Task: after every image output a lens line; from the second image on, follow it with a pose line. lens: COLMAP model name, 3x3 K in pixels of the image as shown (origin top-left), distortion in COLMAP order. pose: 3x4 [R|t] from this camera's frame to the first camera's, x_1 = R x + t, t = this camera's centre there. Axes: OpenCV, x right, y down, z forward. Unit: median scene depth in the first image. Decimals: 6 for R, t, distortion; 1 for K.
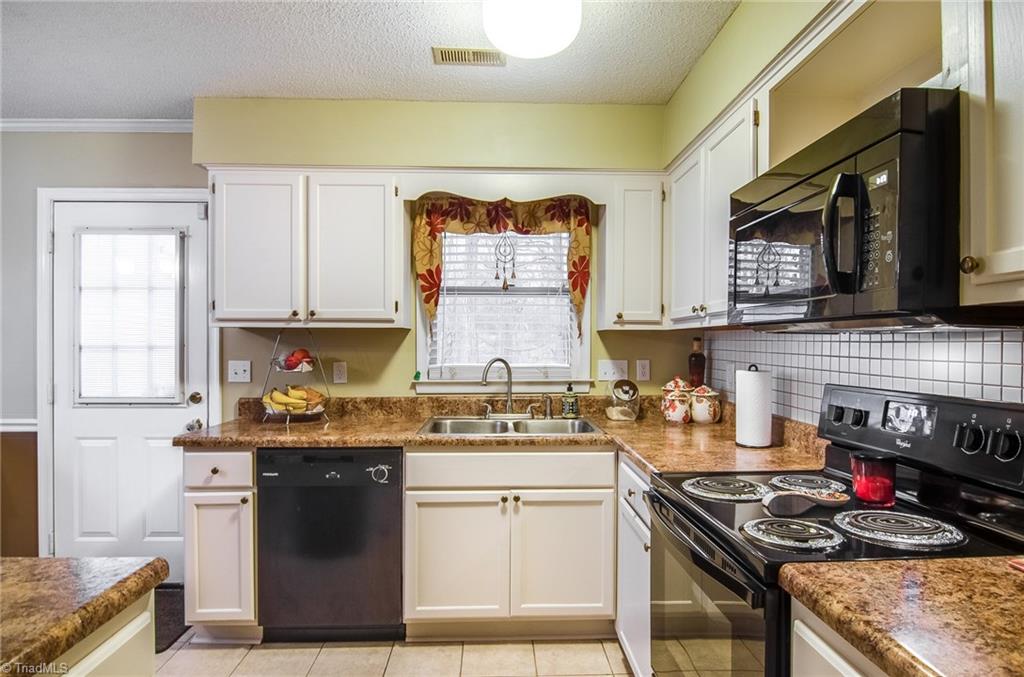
lens RADIAL K [[559.4, 0, 515.9], [0, 559.4, 346.5], [0, 0, 1]] dist [-0.010973, -0.002222]
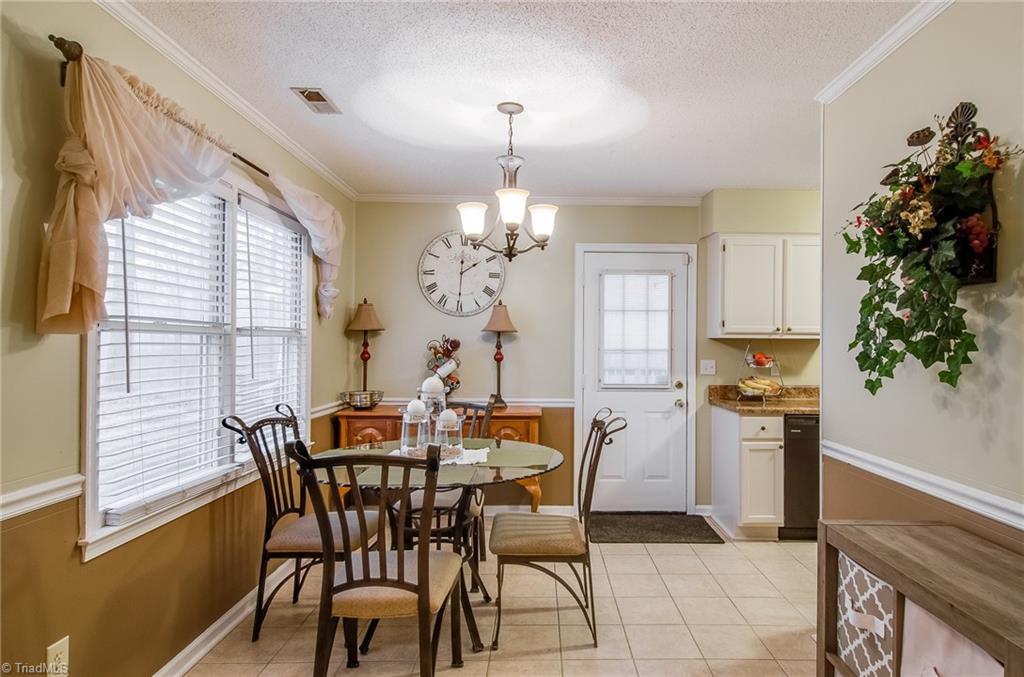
lens RADIAL K [[583.0, 0, 537.7], [0, 583.0, 341.8], [0, 0, 1]] dist [0.001723, -0.001046]
pose [[0.999300, 0.003152, -0.037286, -0.904711], [-0.003567, 0.999932, -0.011076, -0.004047], [0.037248, 0.011201, 0.999243, -0.568824]]
